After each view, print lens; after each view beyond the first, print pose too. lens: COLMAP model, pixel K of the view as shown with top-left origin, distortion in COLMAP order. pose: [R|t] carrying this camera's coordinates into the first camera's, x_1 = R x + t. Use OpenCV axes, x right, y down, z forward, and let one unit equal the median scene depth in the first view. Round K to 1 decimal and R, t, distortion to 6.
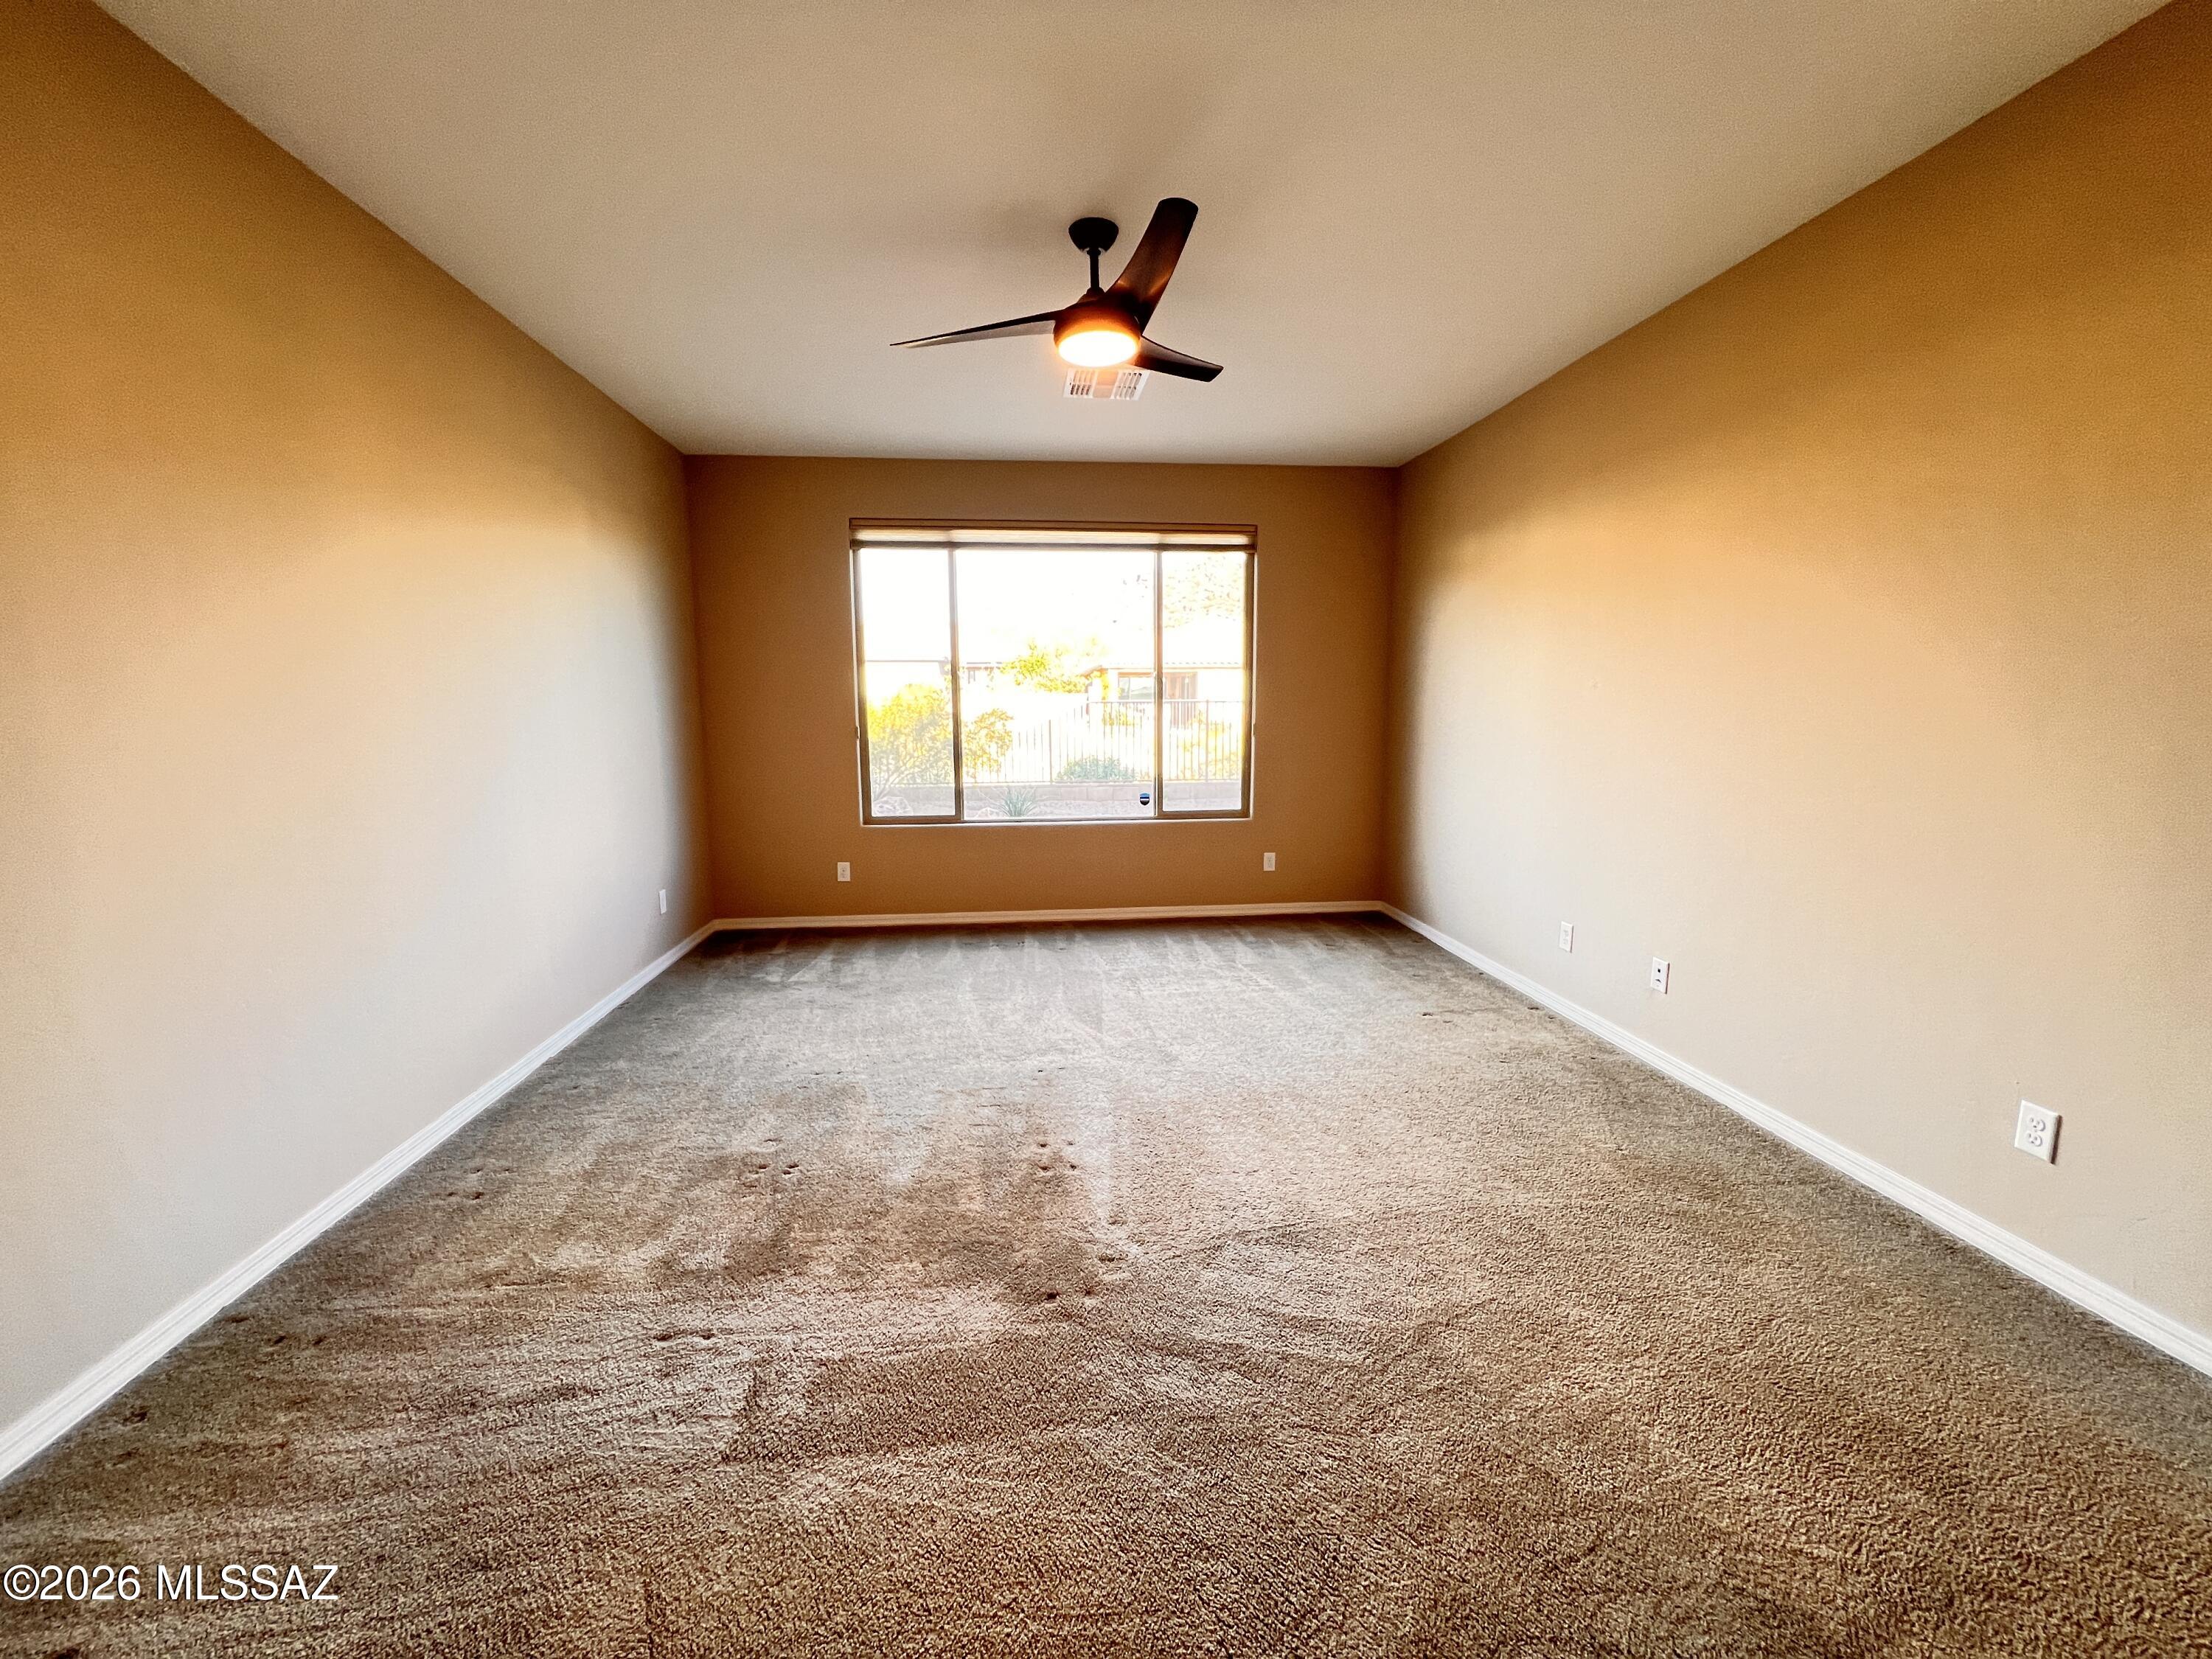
lens RADIAL K [[882.3, 0, 1124.3], [0, 882.3, 819.8], [0, 0, 1]] dist [-0.000983, 0.000003]
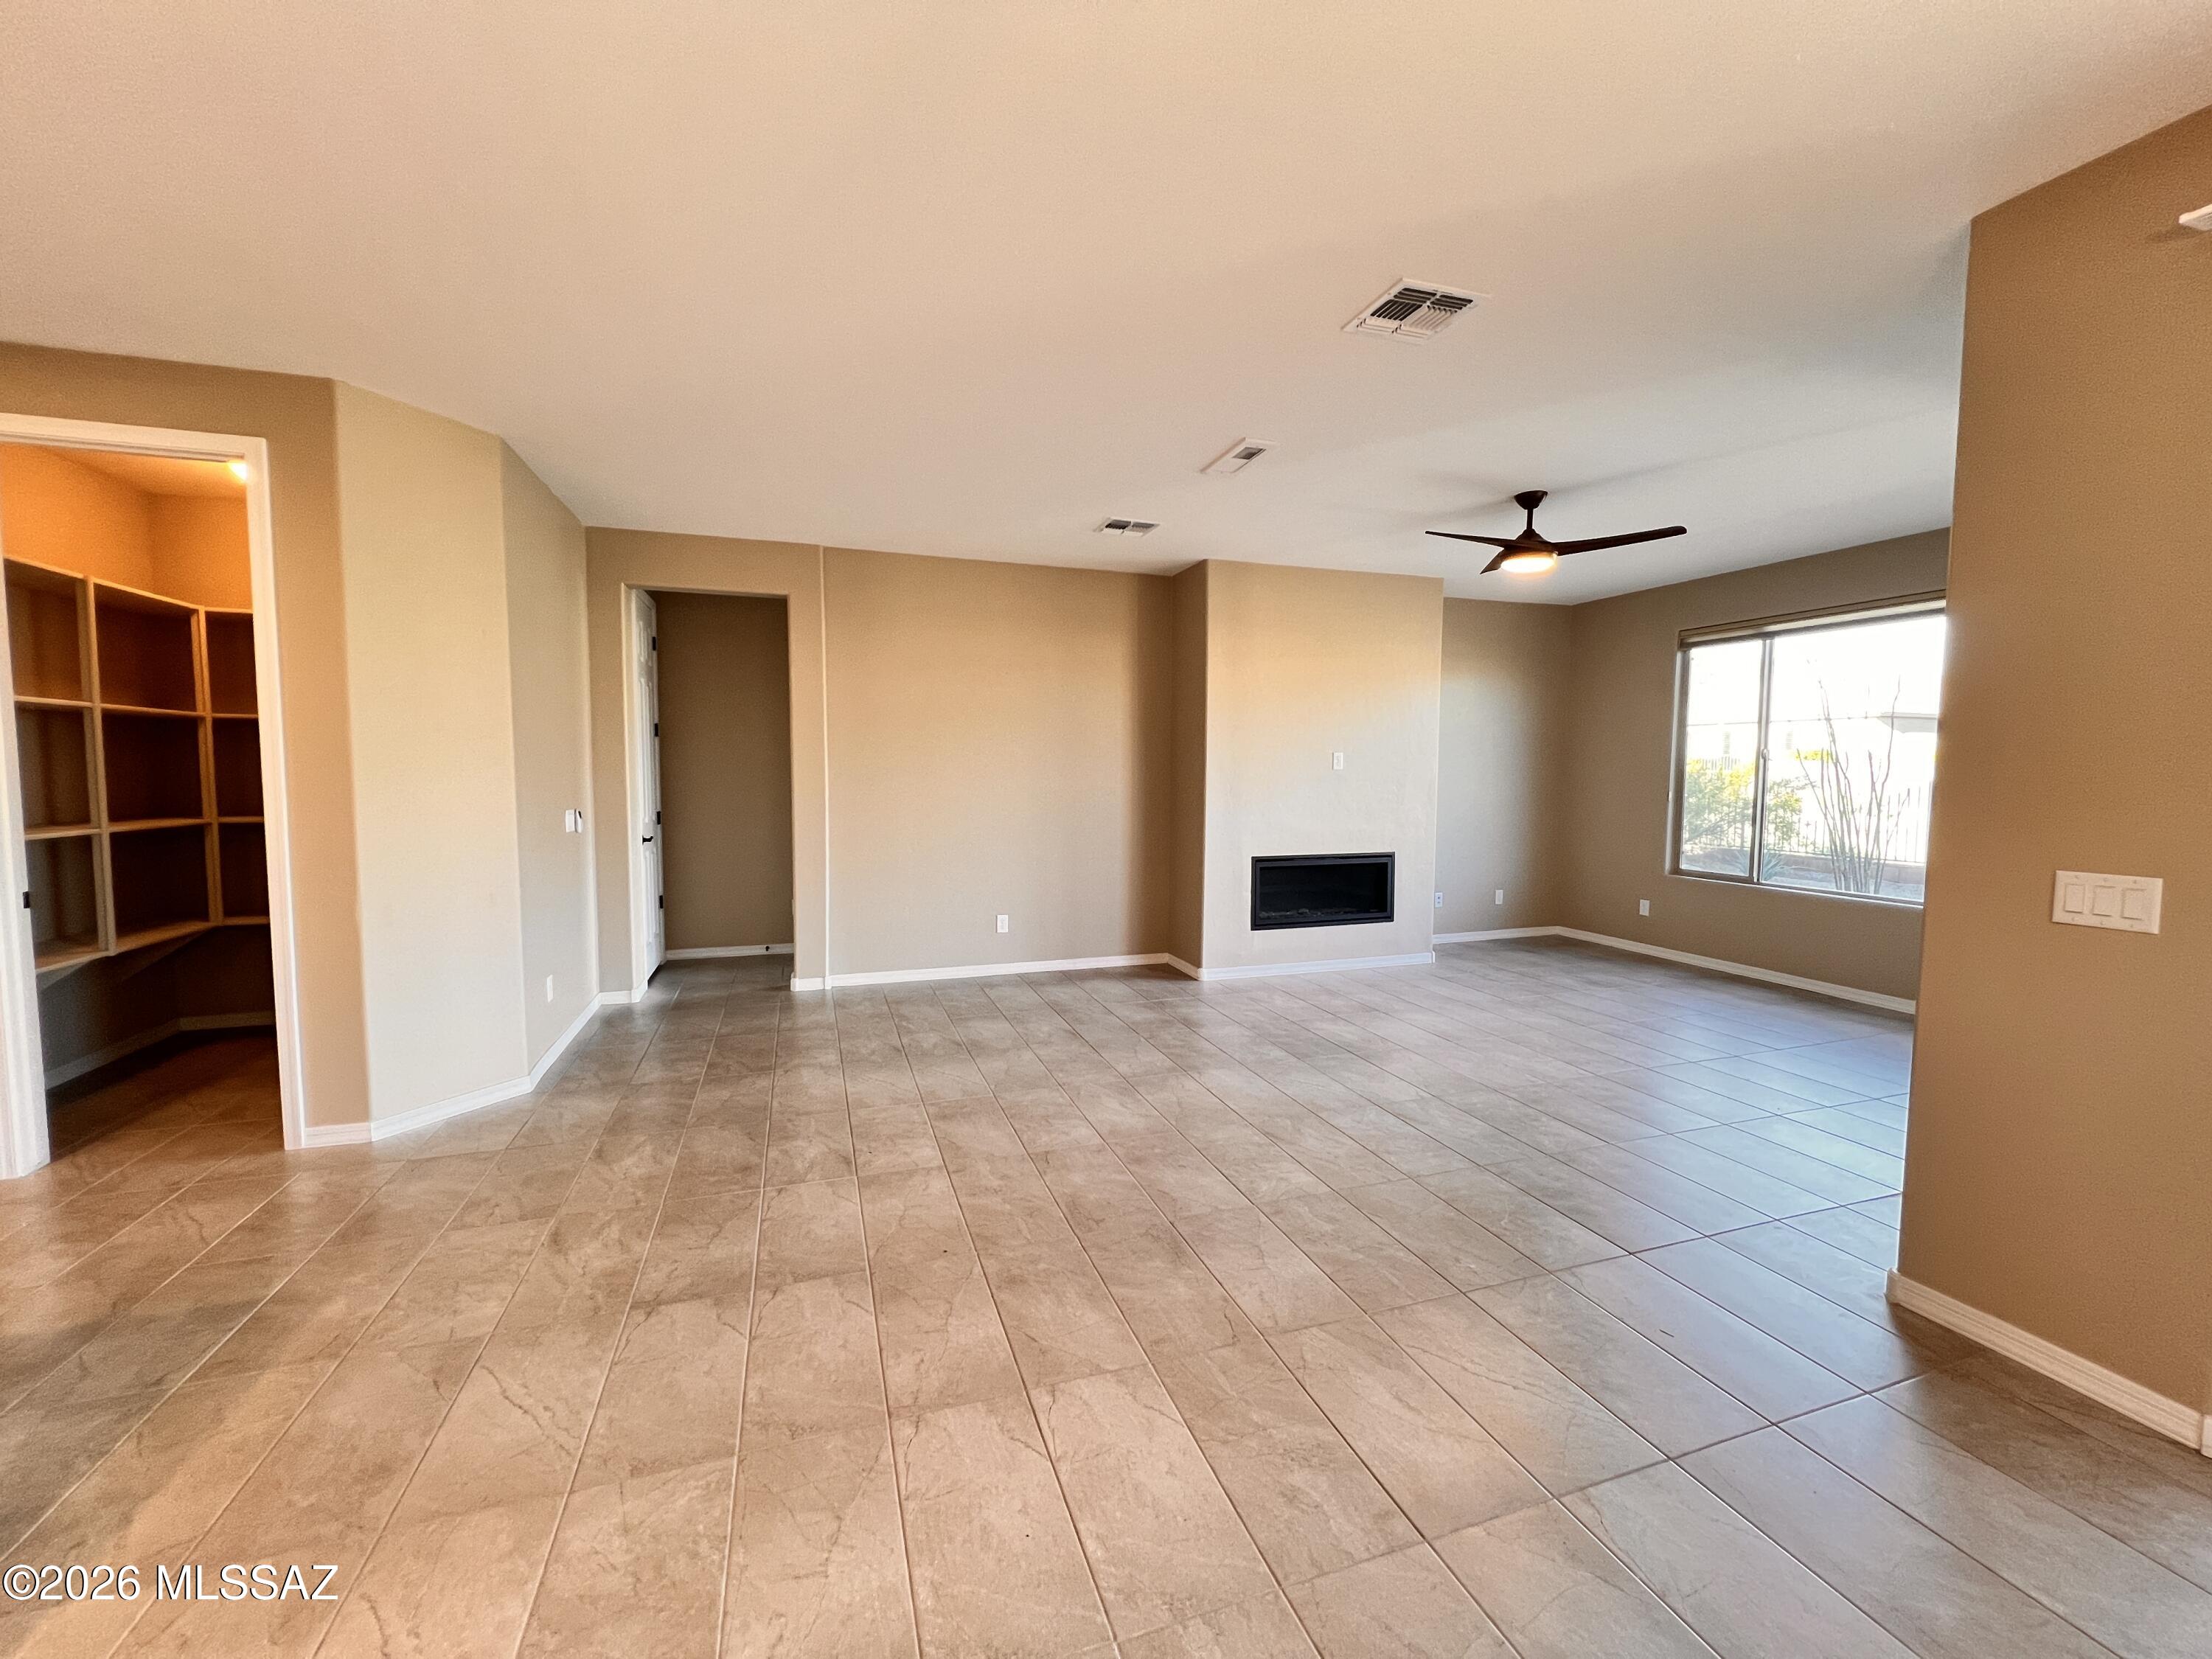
lens RADIAL K [[882.3, 0, 1103.2], [0, 882.3, 826.3], [0, 0, 1]] dist [-0.000983, 0.000003]
pose [[0.218678, 0.069665, -0.973307, 0.716417], [-0.127545, 0.990932, 0.042270, -0.011712], [0.967426, 0.114897, 0.225580, -0.039796]]
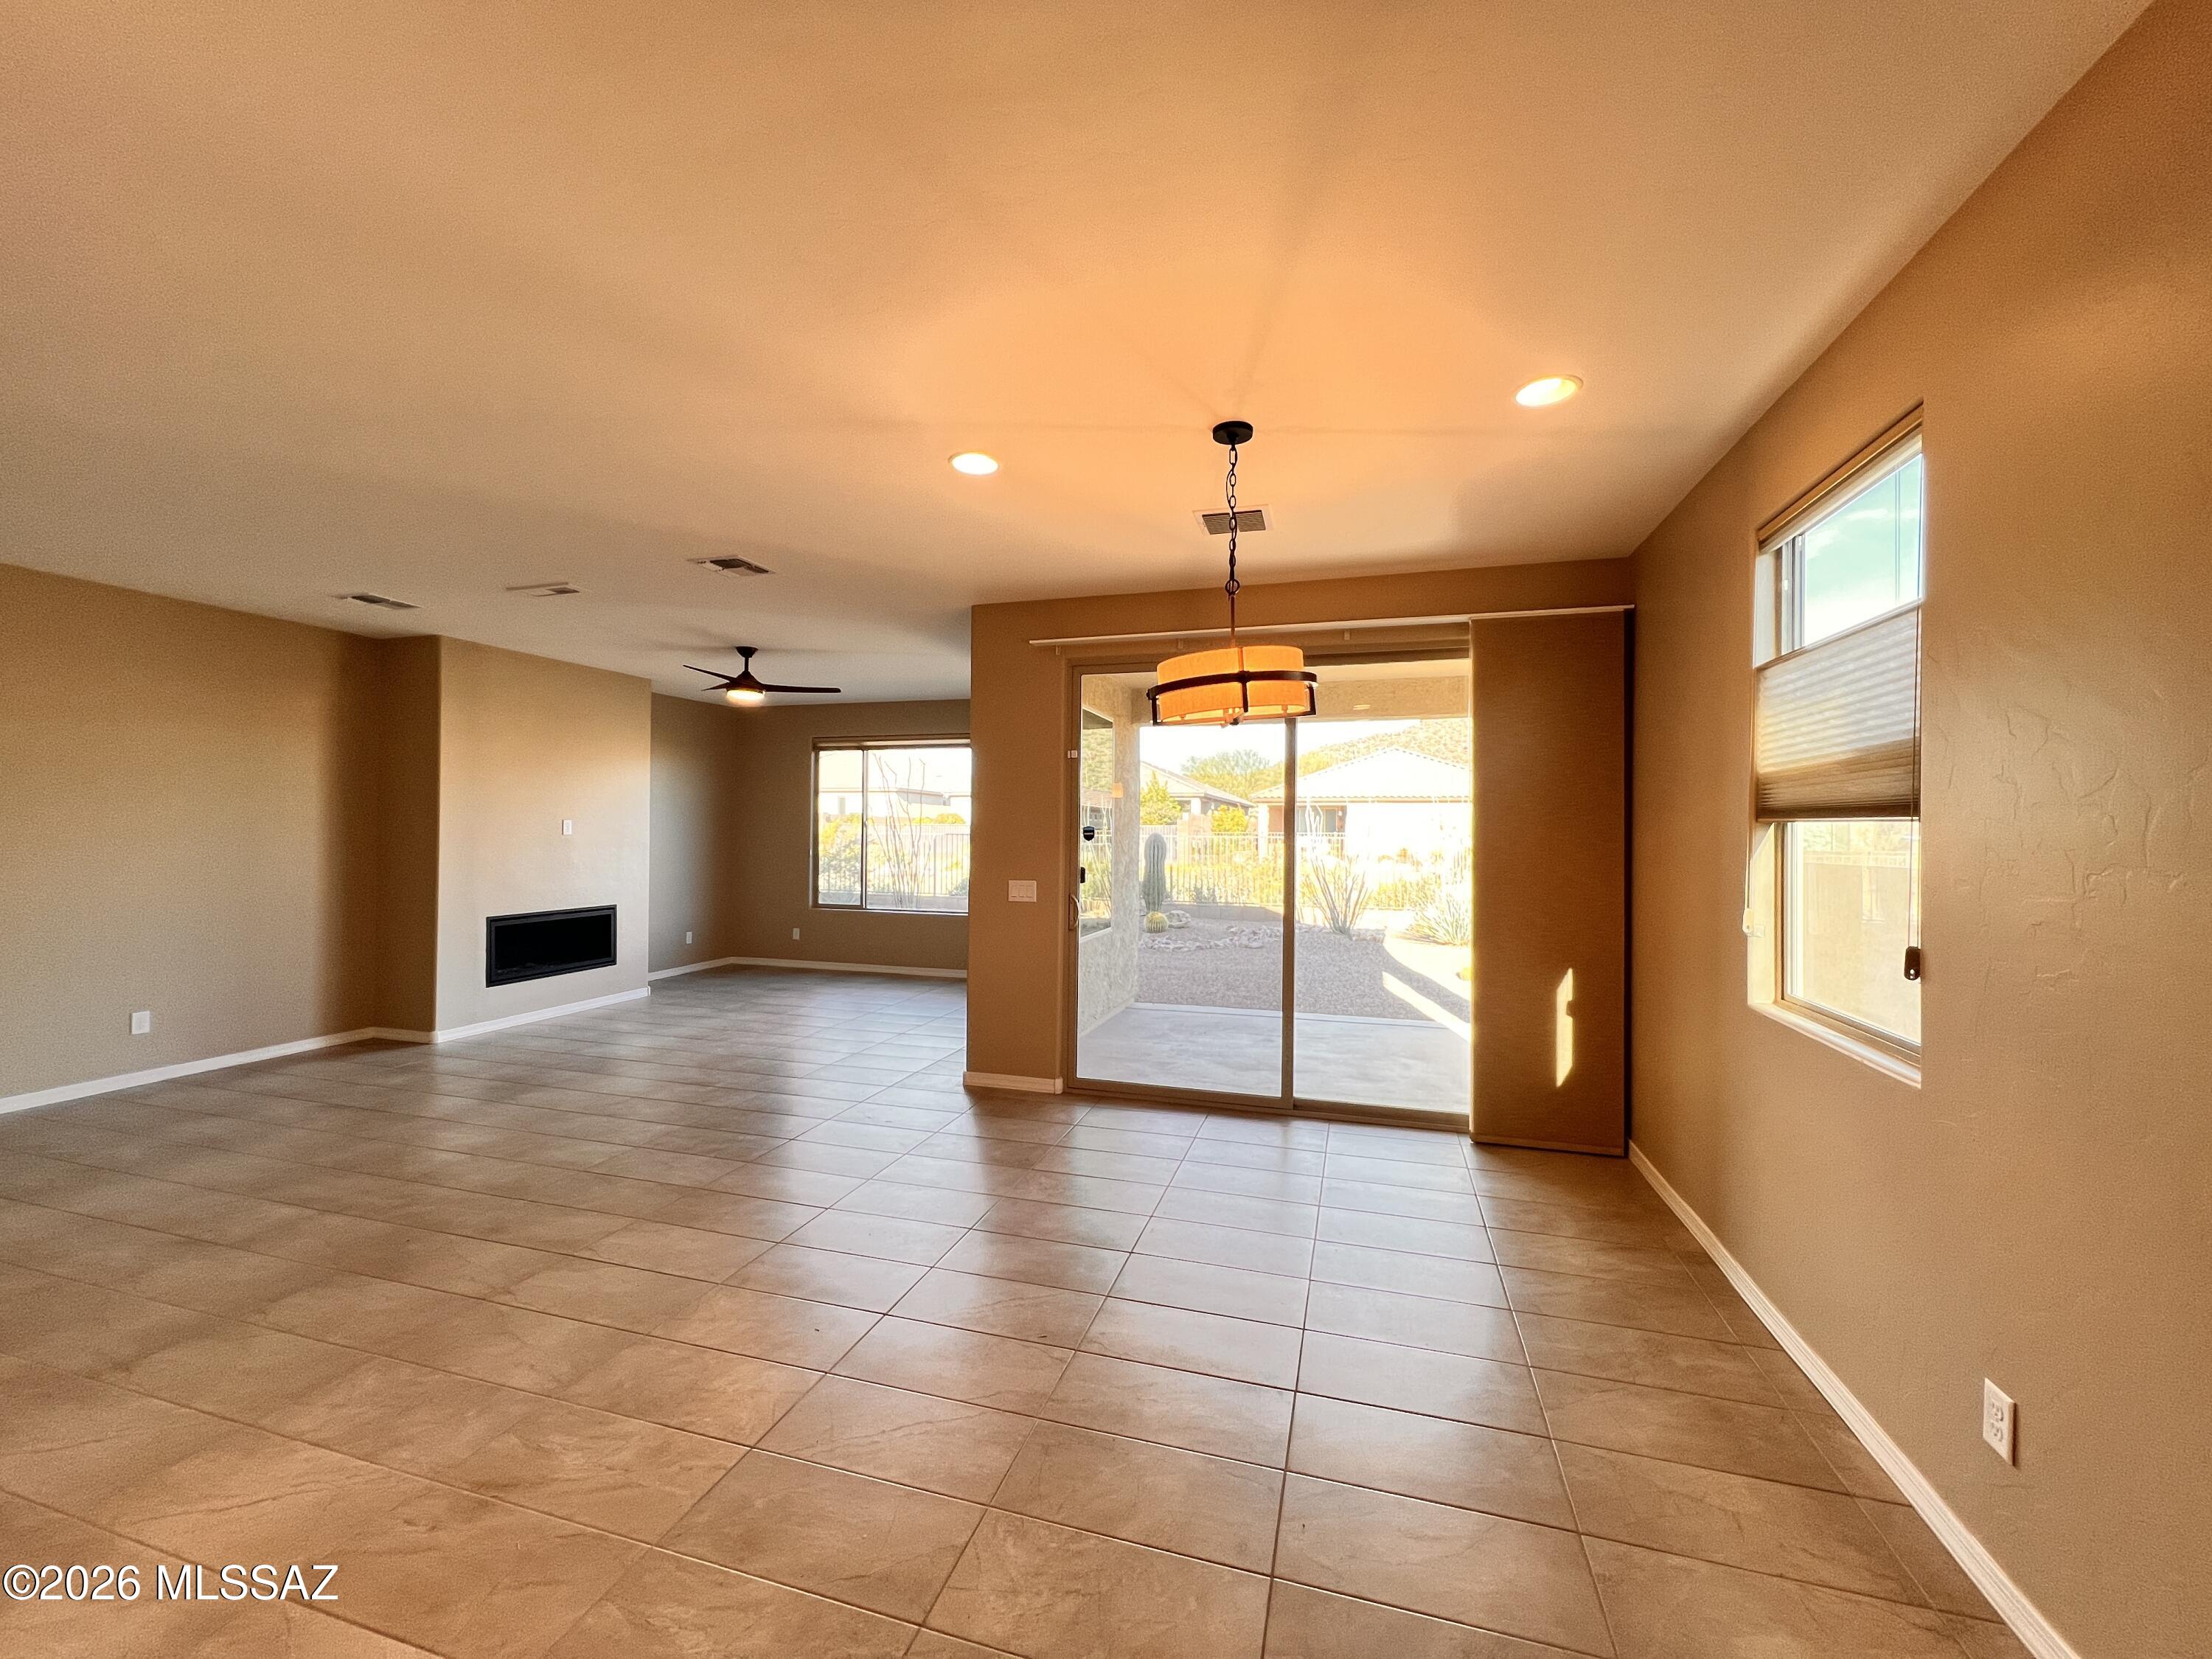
lens RADIAL K [[882.3, 0, 1095.2], [0, 882.3, 829.3], [0, 0, 1]] dist [-0.000983, 0.000003]
pose [[0.919756, 0.011008, -0.392335, 0.886076], [-0.061437, 0.991322, -0.116215, 0.019172], [0.387651, 0.130994, 0.912451, -0.374426]]
